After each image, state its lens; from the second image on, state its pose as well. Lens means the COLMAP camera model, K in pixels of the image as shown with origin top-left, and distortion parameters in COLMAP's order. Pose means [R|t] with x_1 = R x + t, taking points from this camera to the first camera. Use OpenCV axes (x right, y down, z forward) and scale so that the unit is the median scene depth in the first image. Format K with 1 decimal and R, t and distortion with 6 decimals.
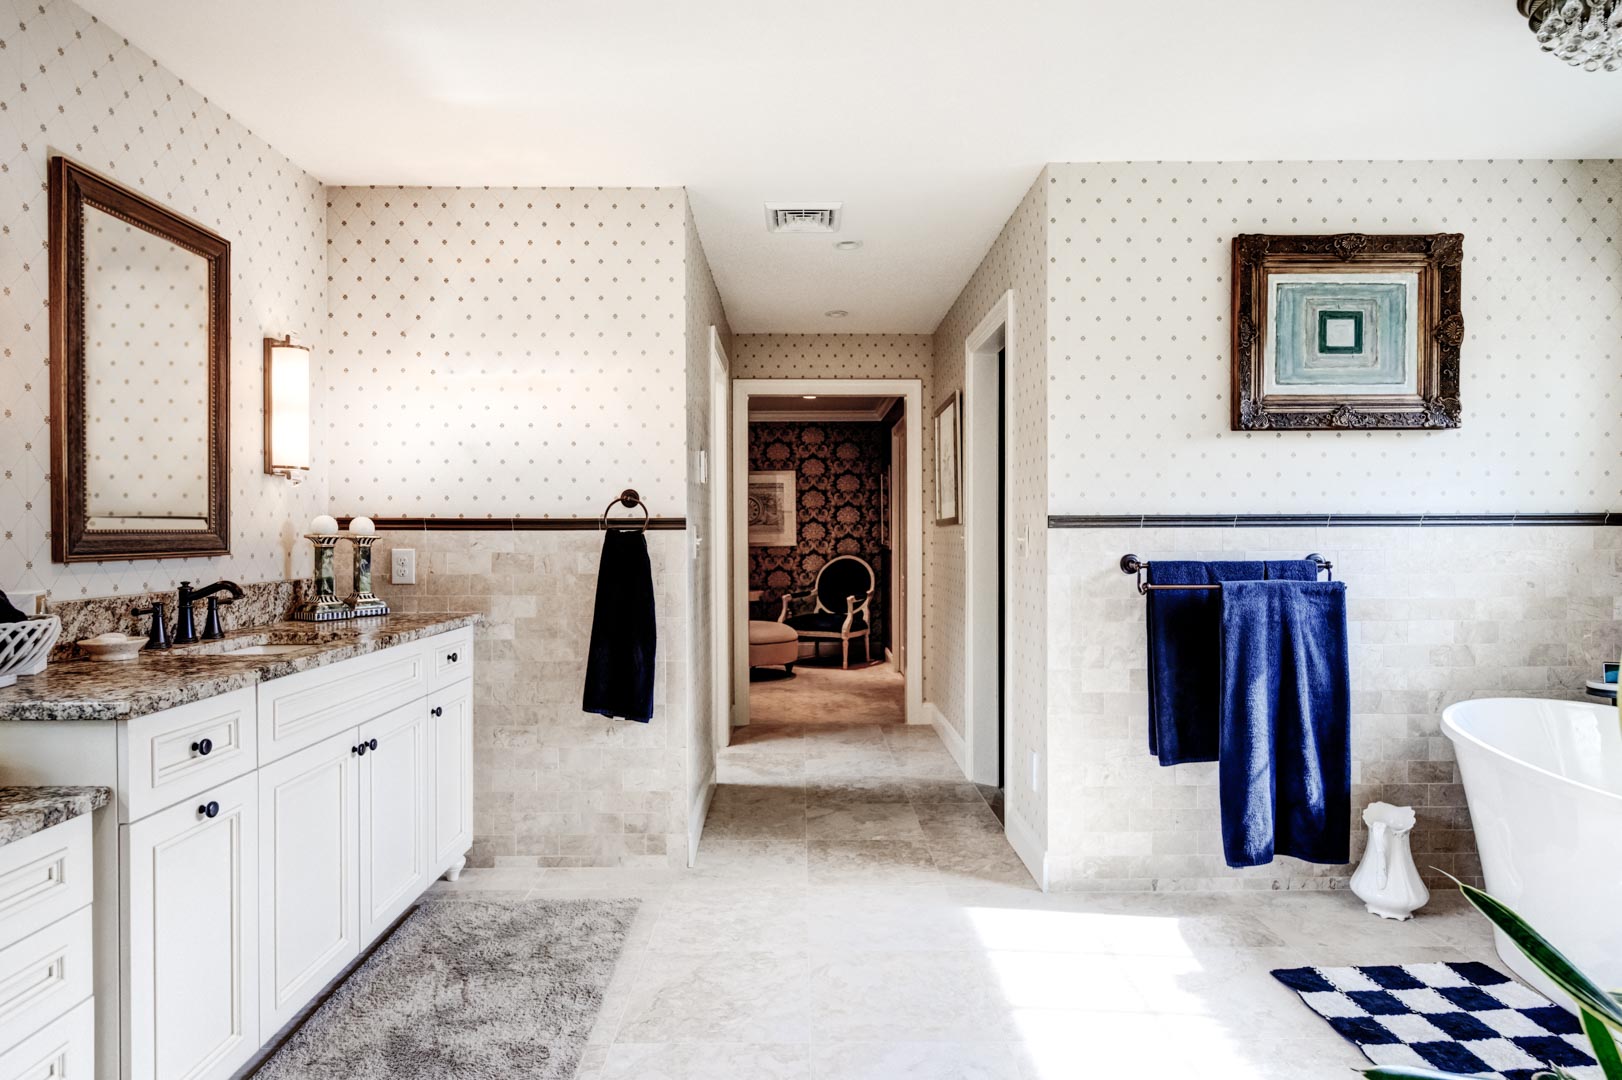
lens RADIAL K [[890.6, 0, 811.0], [0, 890.6, 540.0], [0, 0, 1]] dist [-0.003019, 0.000002]
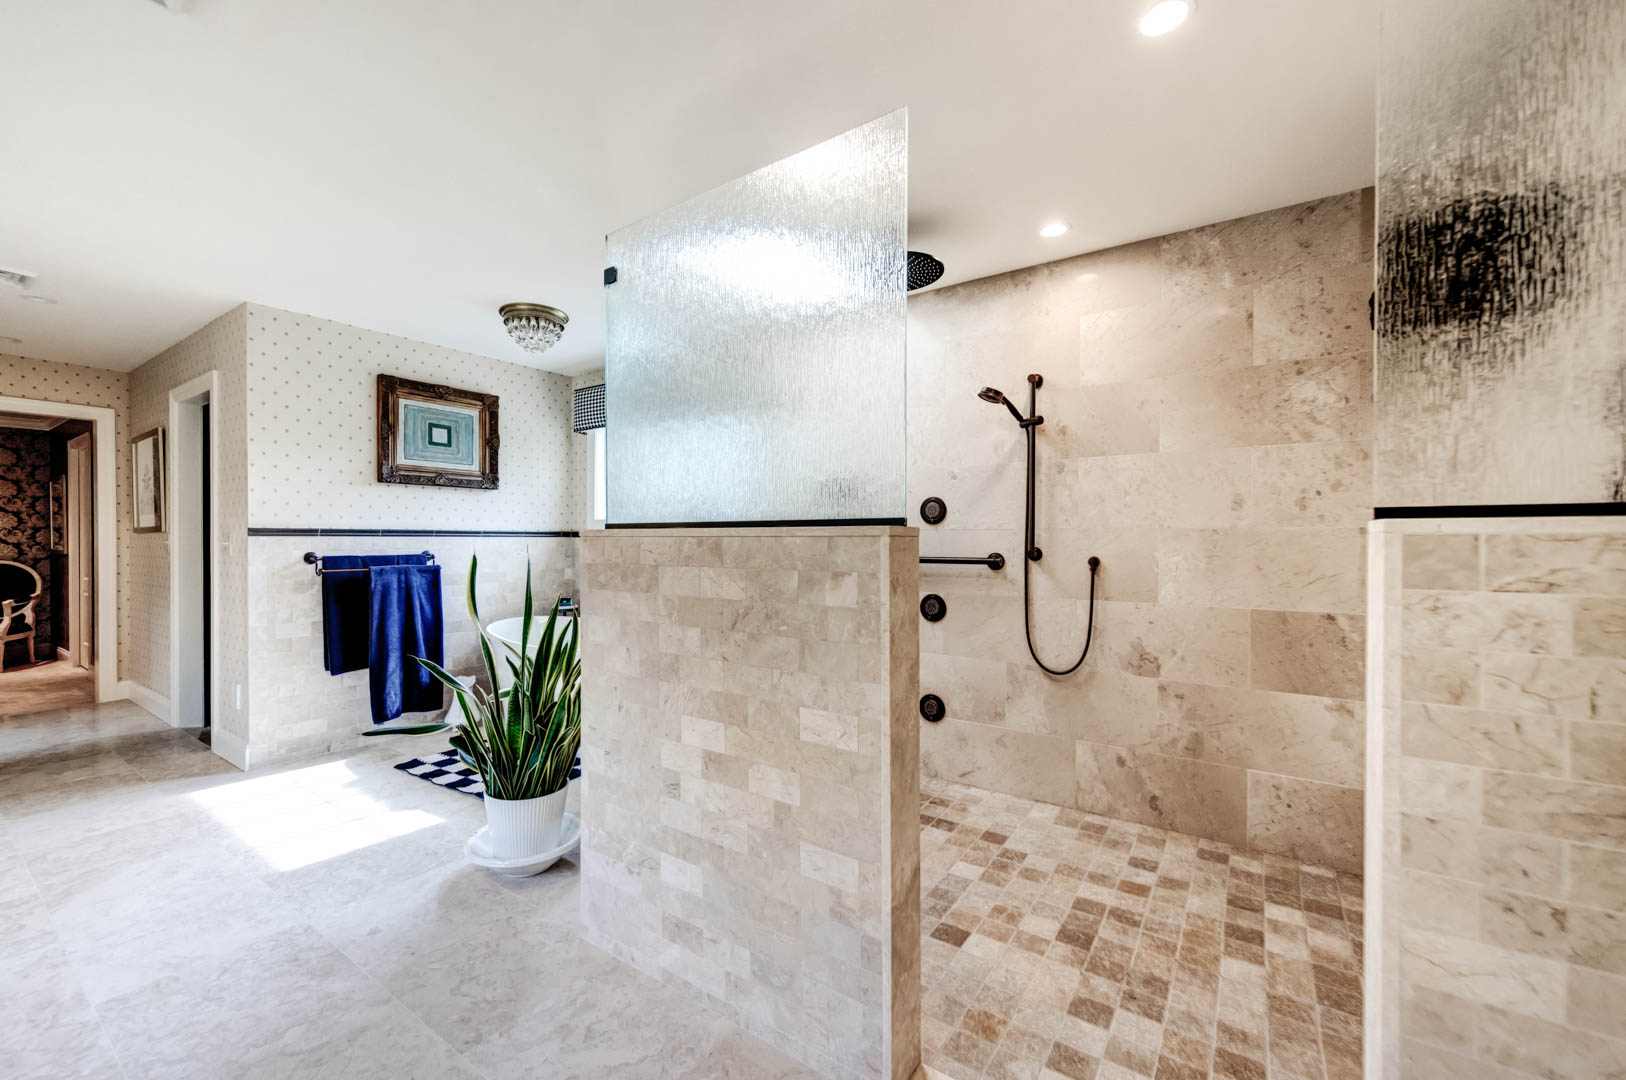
lens RADIAL K [[650.9, 0, 782.7], [0, 650.9, 546.7], [0, 0, 1]] dist [0.004938, 0.000989]
pose [[0.589214, -0.004139, 0.807966, -0.104956], [0.002273, 0.999991, 0.003465, 0.003528], [-0.807974, -0.000205, 0.589218, -0.423041]]
